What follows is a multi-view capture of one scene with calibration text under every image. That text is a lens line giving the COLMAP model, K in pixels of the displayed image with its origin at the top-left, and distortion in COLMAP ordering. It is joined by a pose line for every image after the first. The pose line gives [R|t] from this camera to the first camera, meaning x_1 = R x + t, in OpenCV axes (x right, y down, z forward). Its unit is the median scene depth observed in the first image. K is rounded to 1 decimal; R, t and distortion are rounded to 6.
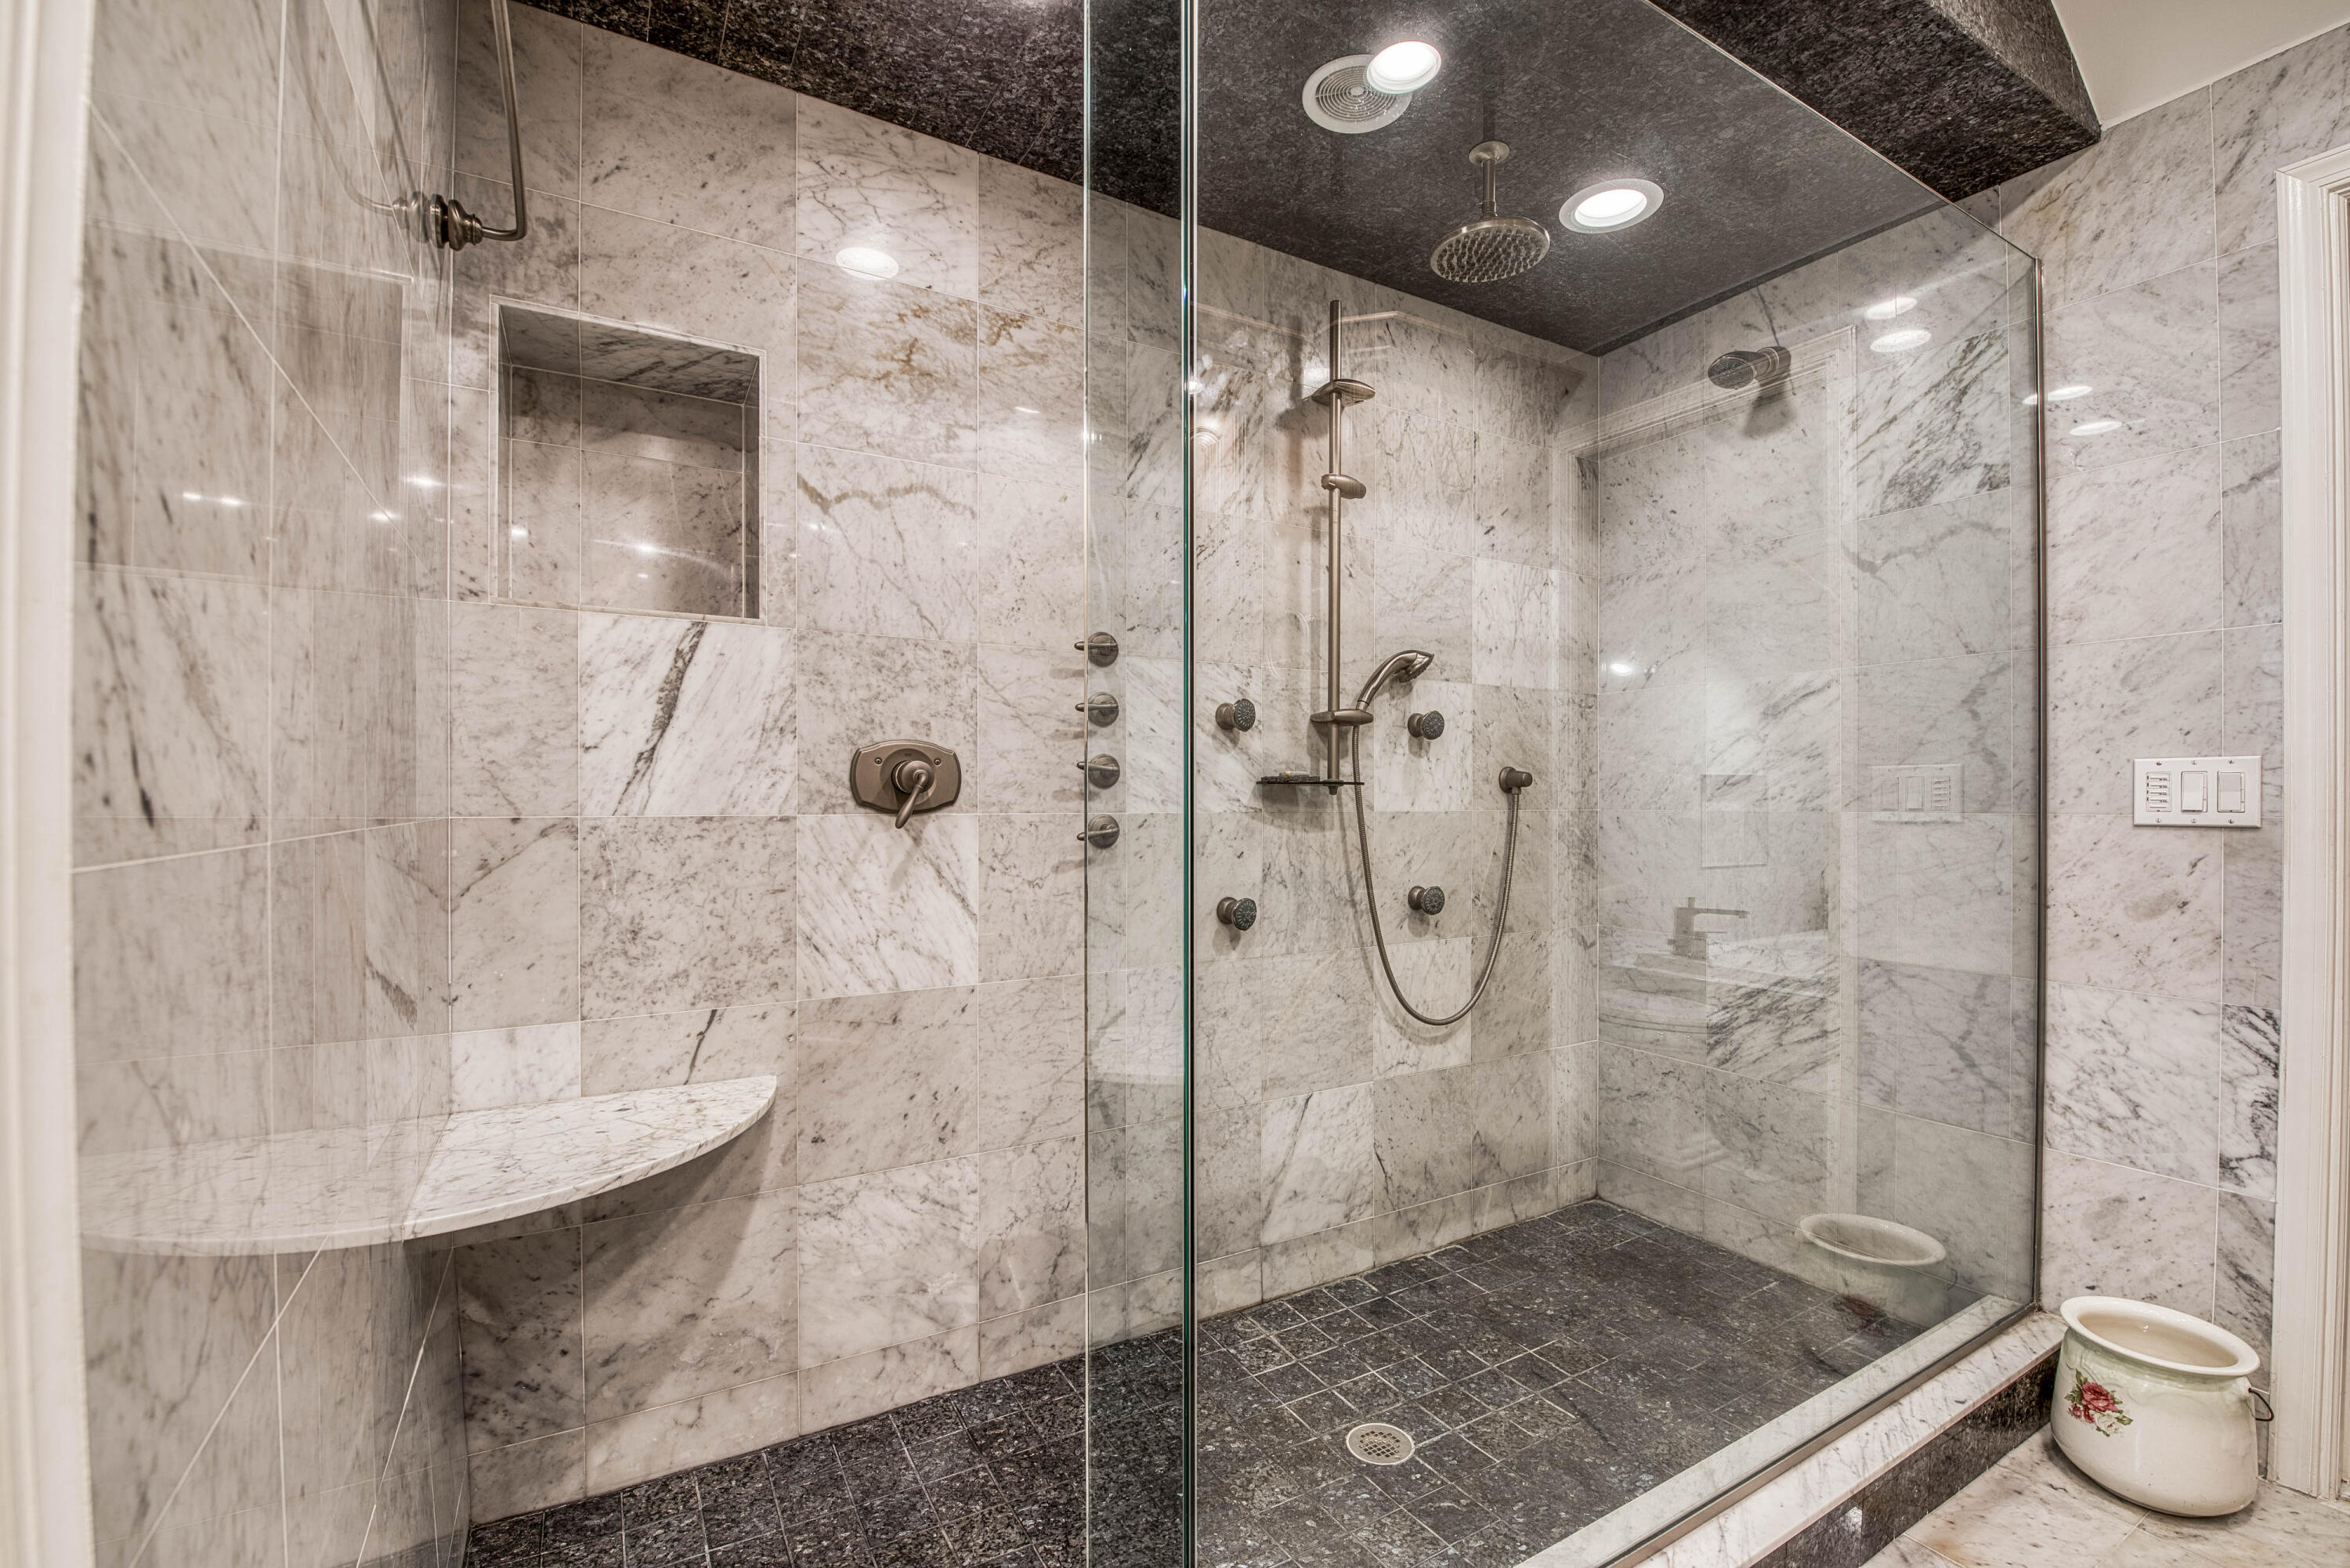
lens RADIAL K [[1018.1, 0, 1192.1], [0, 1018.1, 793.8], [0, 0, 1]] dist [-0.002778, -0.010050]
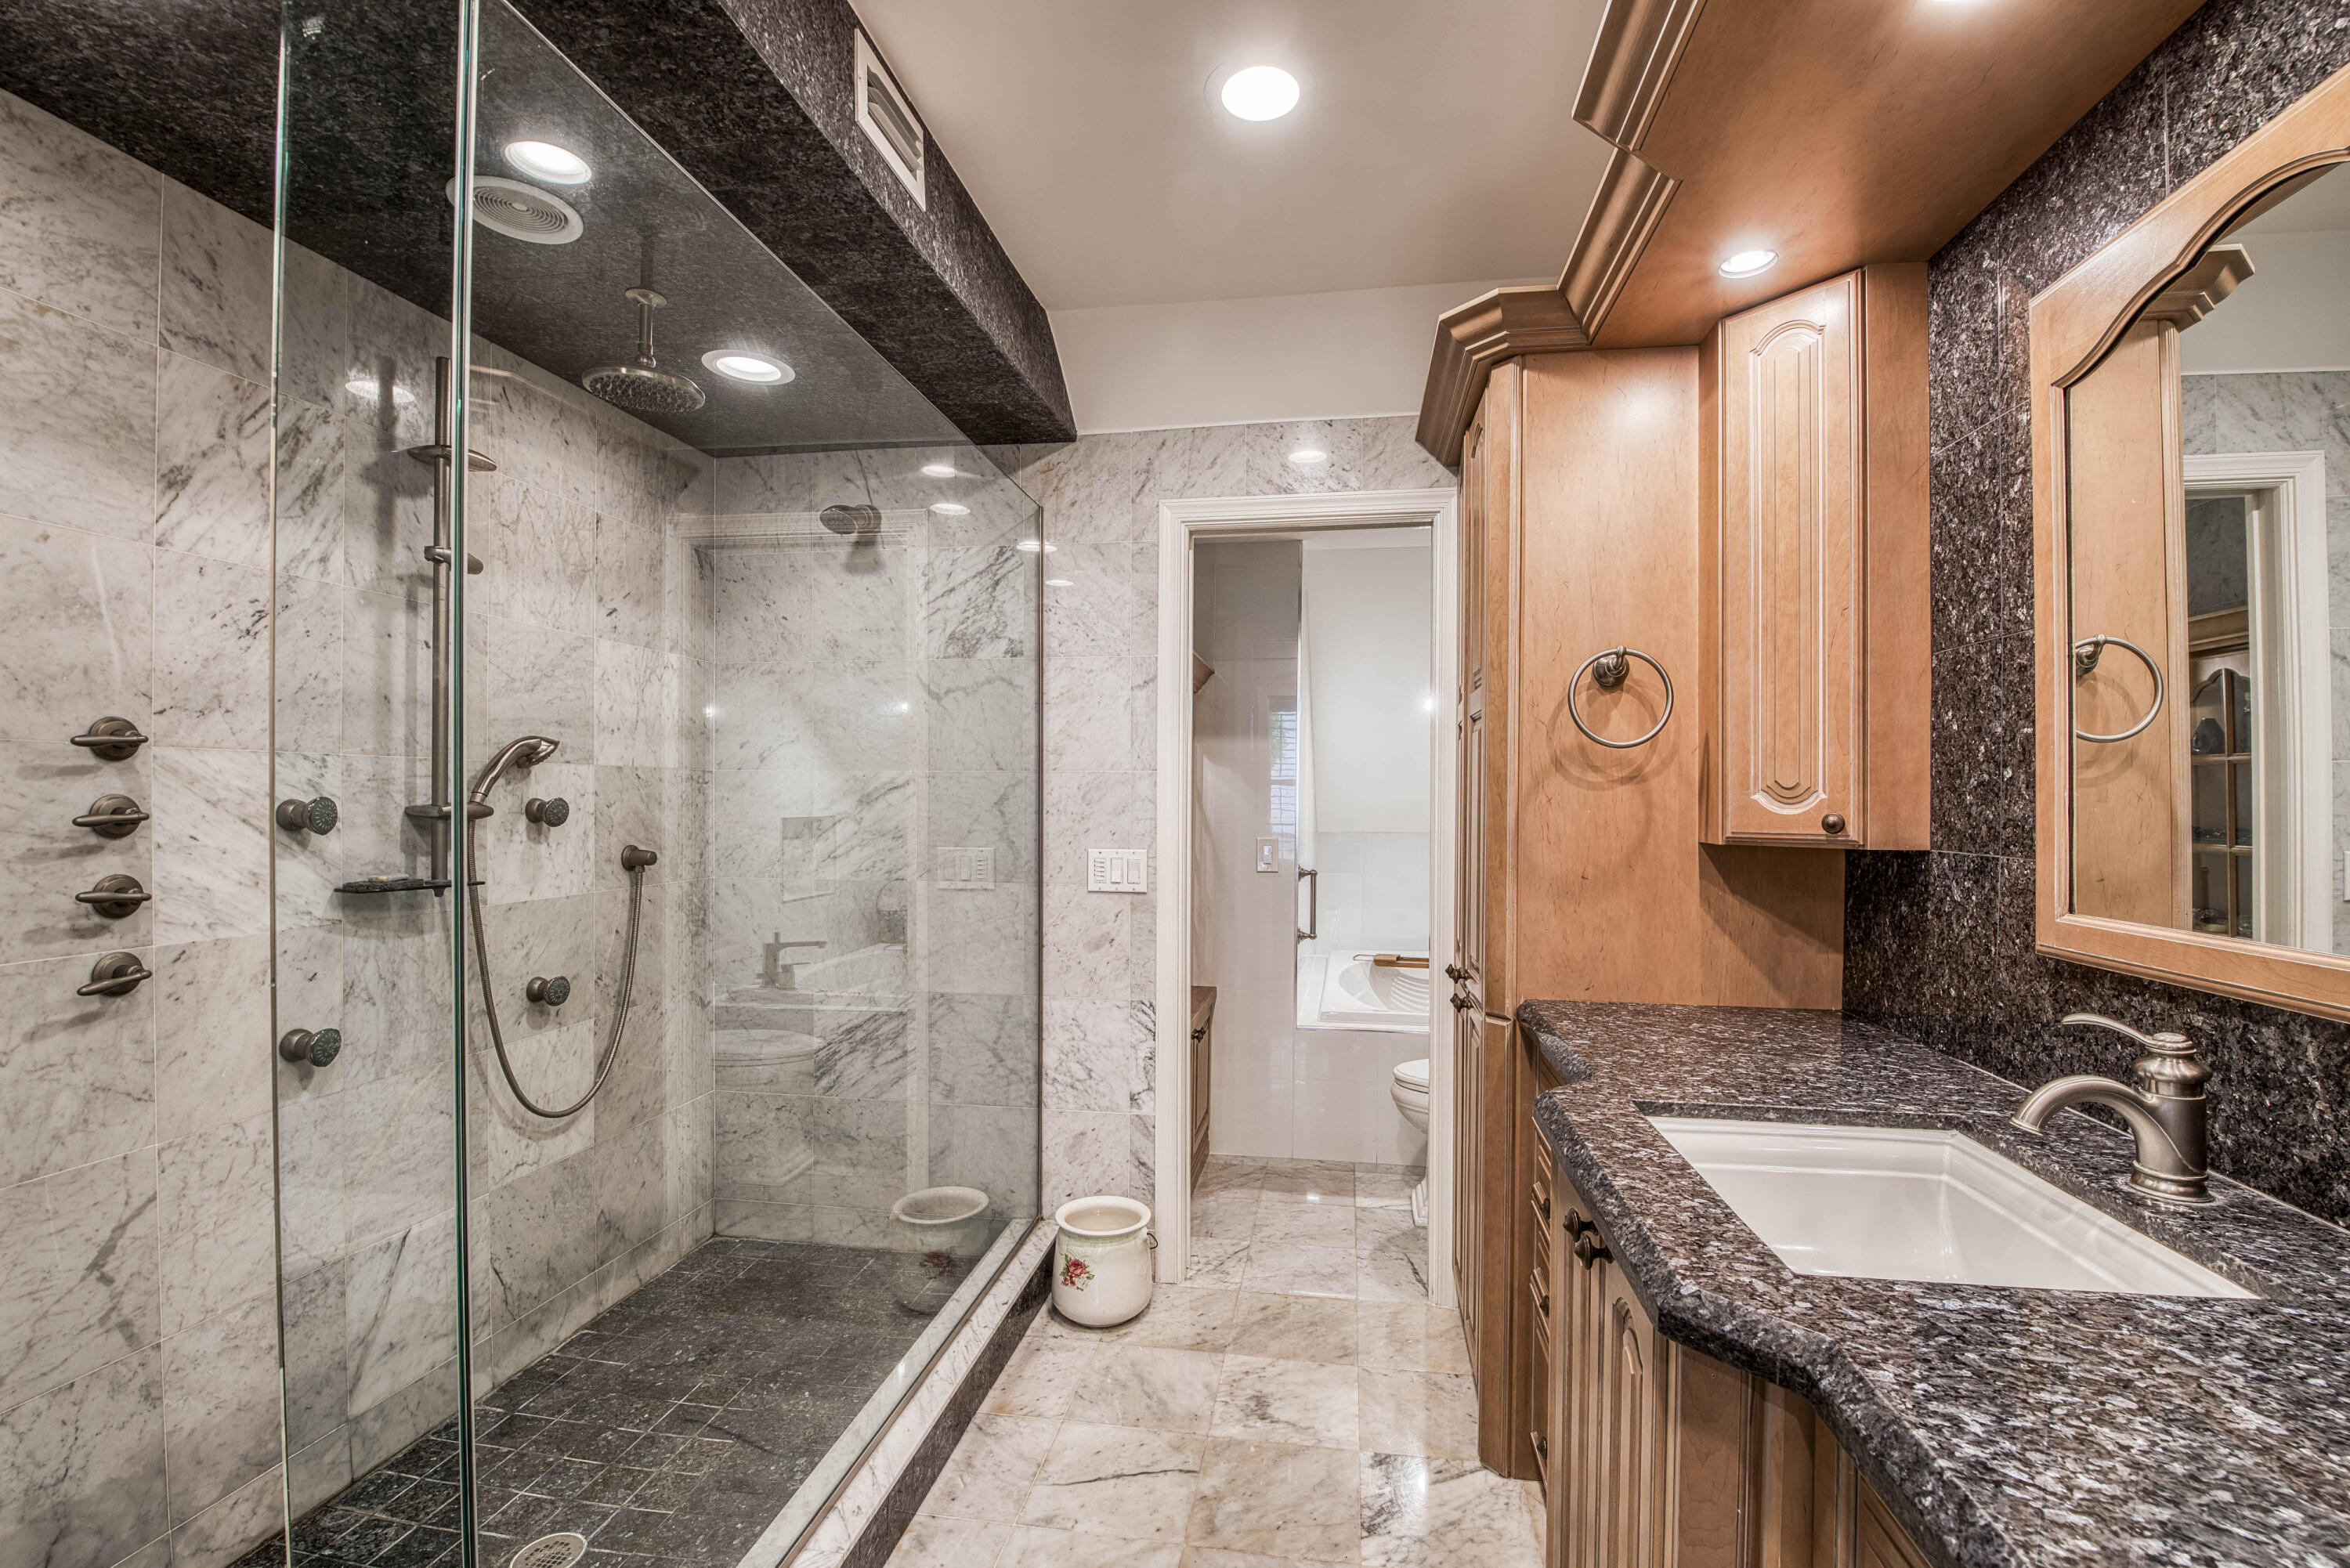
lens RADIAL K [[1011.3, 0, 1201.3], [0, 1011.3, 806.7], [0, 0, 1]] dist [-0.003295, -0.009575]
pose [[0.636058, -0.007877, 0.771601, -0.125177], [-0.001724, 0.999931, 0.011629, -0.093239], [-0.771639, -0.008727, 0.636000, -0.100733]]
